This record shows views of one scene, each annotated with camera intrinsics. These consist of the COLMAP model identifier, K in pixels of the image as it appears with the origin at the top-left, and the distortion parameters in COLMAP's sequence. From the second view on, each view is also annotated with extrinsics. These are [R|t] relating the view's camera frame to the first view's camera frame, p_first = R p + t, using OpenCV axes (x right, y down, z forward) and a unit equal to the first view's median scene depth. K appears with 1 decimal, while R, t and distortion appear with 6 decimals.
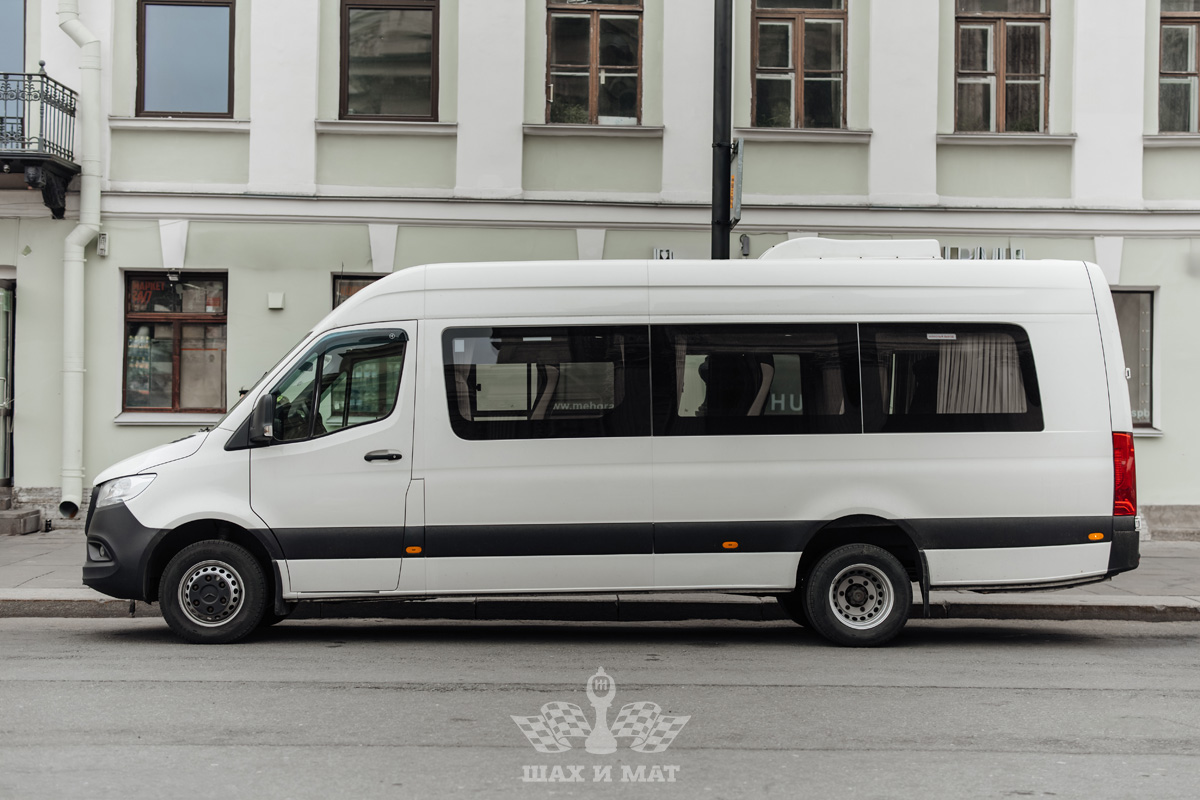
lens RADIAL K [[1677.5, 0, 600.9], [0, 1677.5, 402.1], [0, 0, 1]] dist [0.007029, 0.000000]
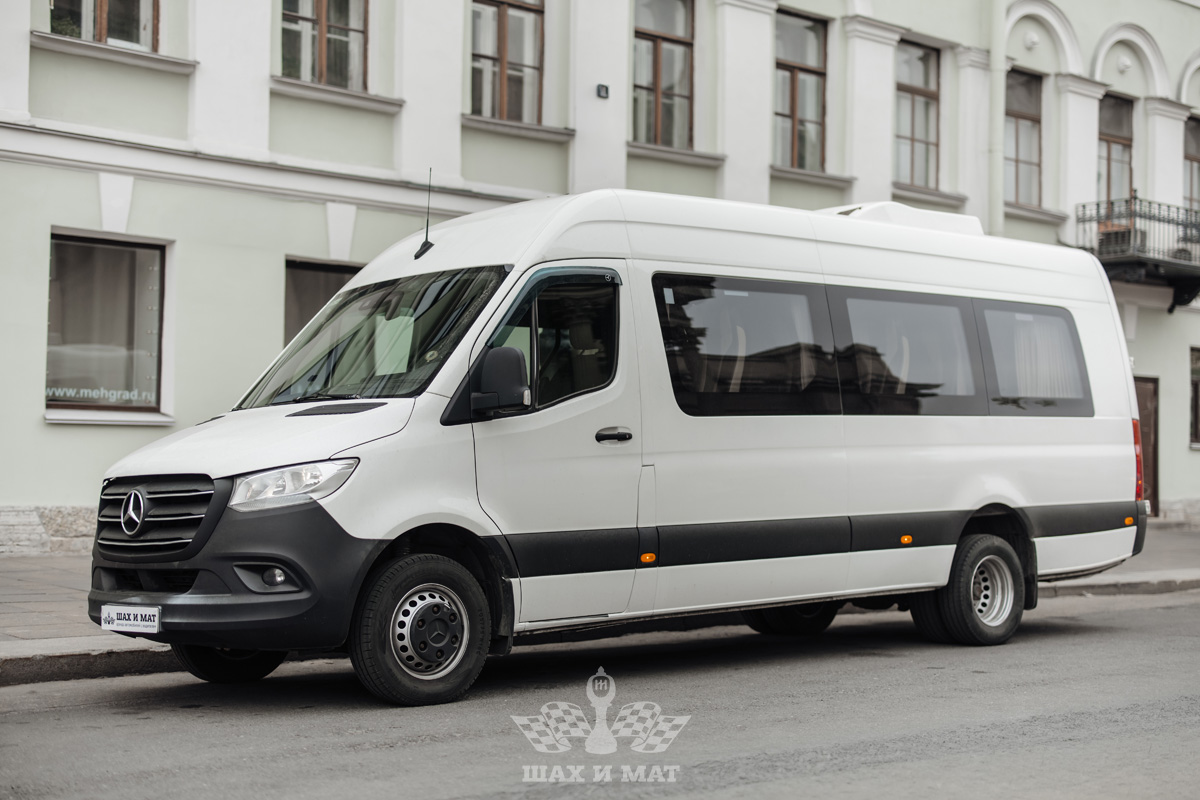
lens RADIAL K [[1677.5, 0, 550.2], [0, 1677.5, 415.0], [0, 0, 1]] dist [0.007029, 0.000000]
pose [[0.781176, 0.016667, 0.624089, -0.622502], [-0.014563, 0.999858, -0.008474, 0.029833], [-0.624141, -0.002468, 0.781307, 0.426588]]
